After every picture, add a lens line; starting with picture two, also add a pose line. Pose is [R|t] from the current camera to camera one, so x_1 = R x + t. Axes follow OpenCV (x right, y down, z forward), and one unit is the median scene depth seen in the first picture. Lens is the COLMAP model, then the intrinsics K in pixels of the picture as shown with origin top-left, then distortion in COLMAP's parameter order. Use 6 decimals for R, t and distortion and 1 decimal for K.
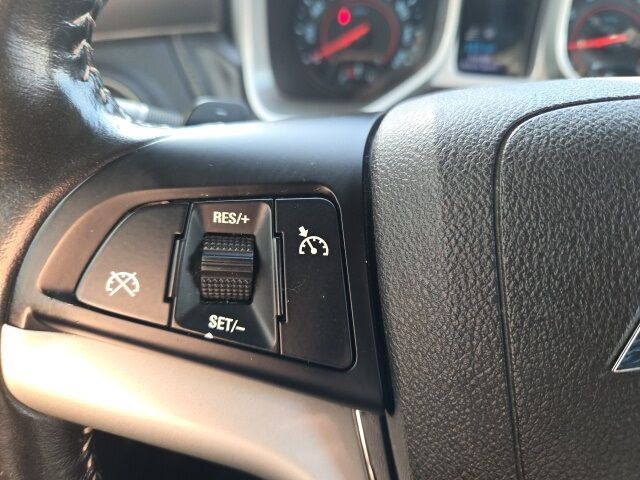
lens RADIAL K [[436.9, 0, 320.0], [0, 436.9, 240.0], [0, 0, 1]] dist [0.055006, -0.050872]
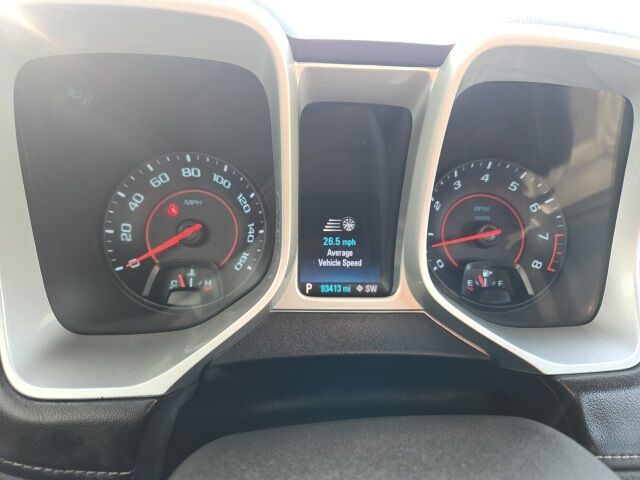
lens RADIAL K [[436.9, 0, 320.0], [0, 436.9, 240.0], [0, 0, 1]] dist [0.055006, -0.050872]
pose [[0.986374, -0.026013, 0.162451, 0.563381], [0.055227, 0.982478, -0.178008, -0.874113], [-0.154974, 0.184554, 0.970527, 0.545940]]
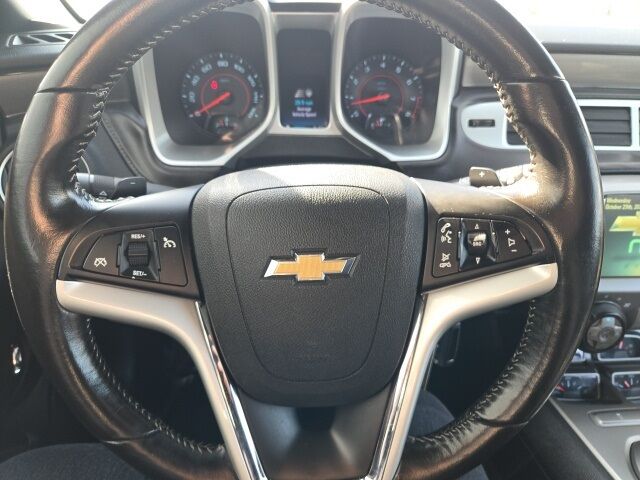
lens RADIAL K [[436.9, 0, 320.0], [0, 436.9, 240.0], [0, 0, 1]] dist [0.055006, -0.050872]
pose [[0.988538, -0.068835, 0.134366, 0.522116], [0.060795, 0.996157, 0.063051, -0.122417], [-0.138189, -0.054159, 0.988924, -1.799210]]
